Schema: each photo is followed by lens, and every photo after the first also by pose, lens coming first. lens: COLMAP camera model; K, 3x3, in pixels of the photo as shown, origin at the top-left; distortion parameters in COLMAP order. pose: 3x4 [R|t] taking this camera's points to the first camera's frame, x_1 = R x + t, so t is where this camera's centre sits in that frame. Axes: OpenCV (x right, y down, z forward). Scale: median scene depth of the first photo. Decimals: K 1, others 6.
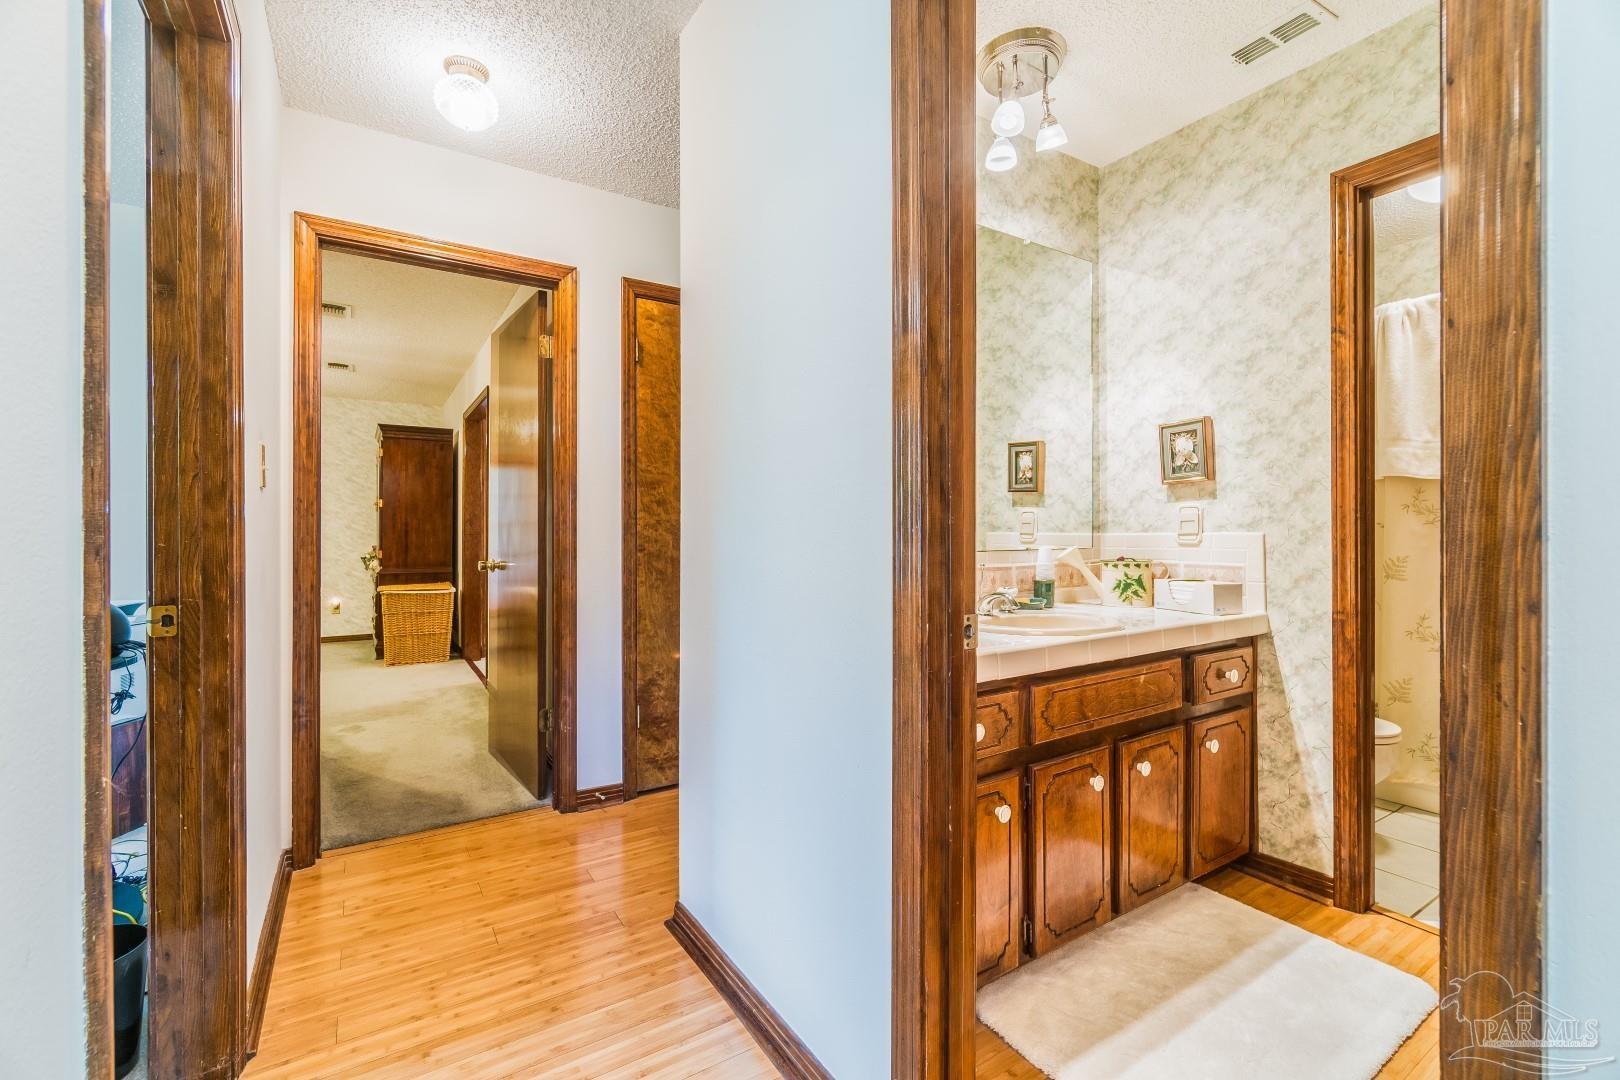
lens RADIAL K [[702.3, 0, 810.5], [0, 702.3, 533.3], [0, 0, 1]] dist [0.002270, 0.001200]
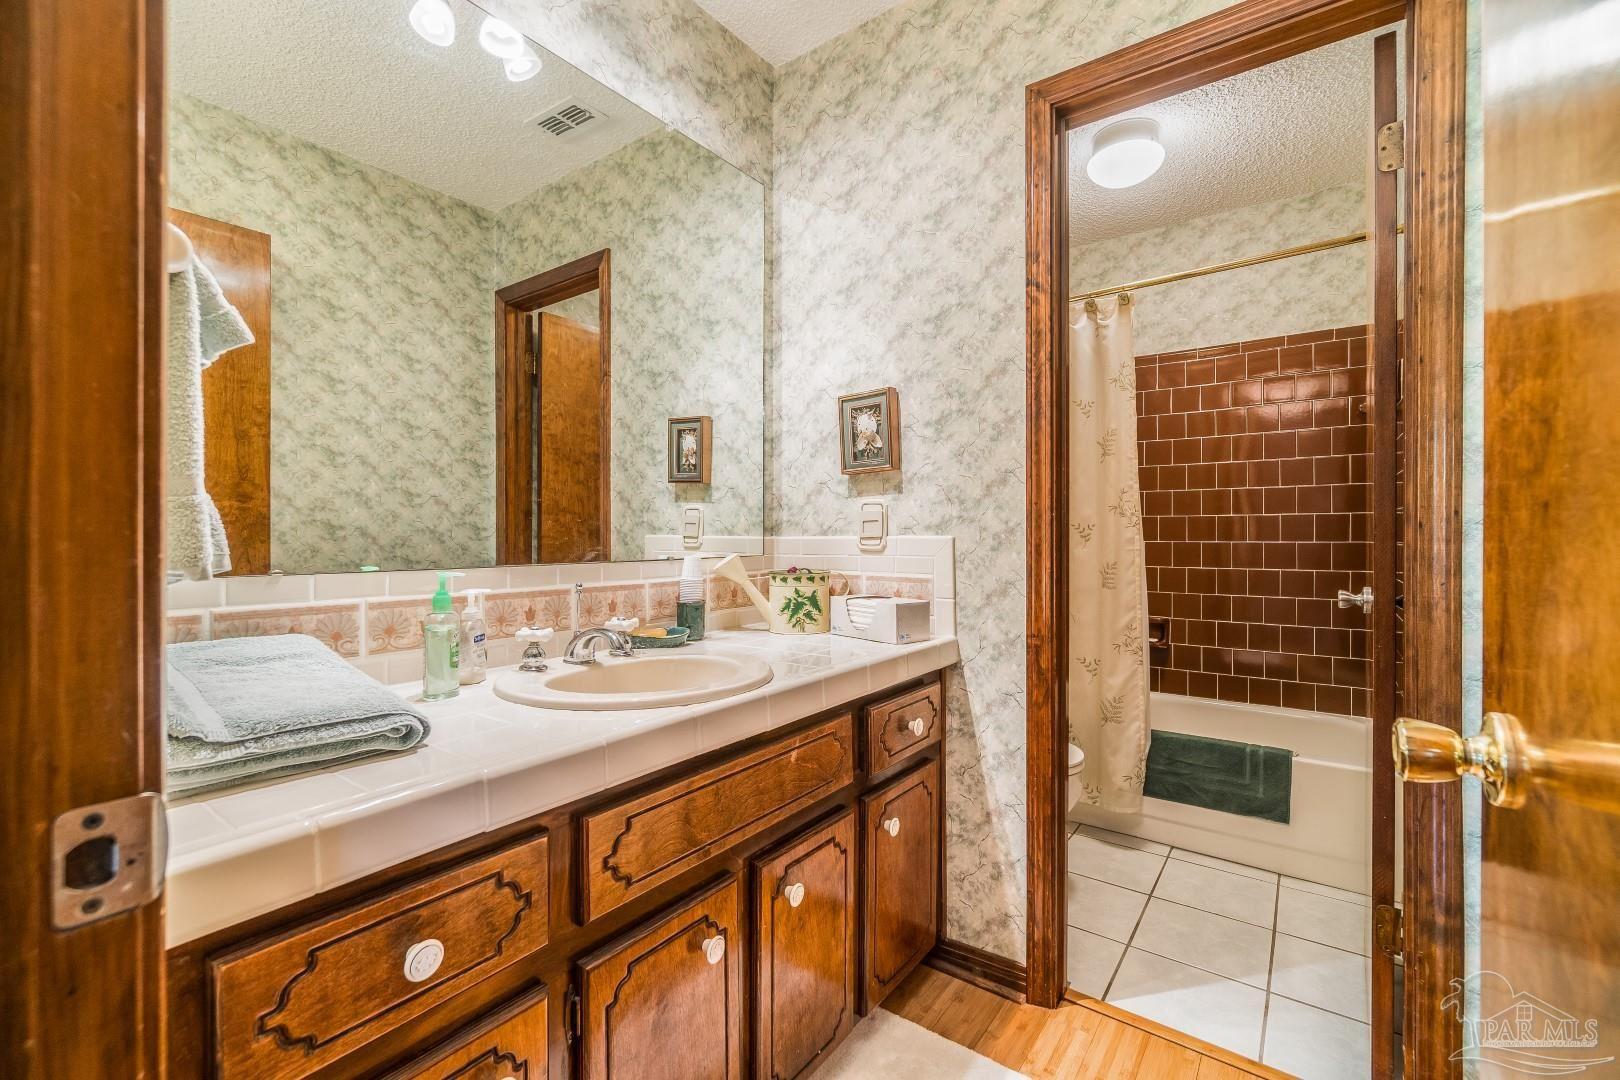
lens RADIAL K [[702.3, 0, 807.9], [0, 702.3, 539.5], [0, 0, 1]] dist [0.002270, 0.001200]
pose [[0.935058, 0.000215, 0.354495, 0.215506], [-0.001862, 0.999989, 0.004306, -0.000188], [-0.354490, -0.004686, 0.935048, 0.325274]]
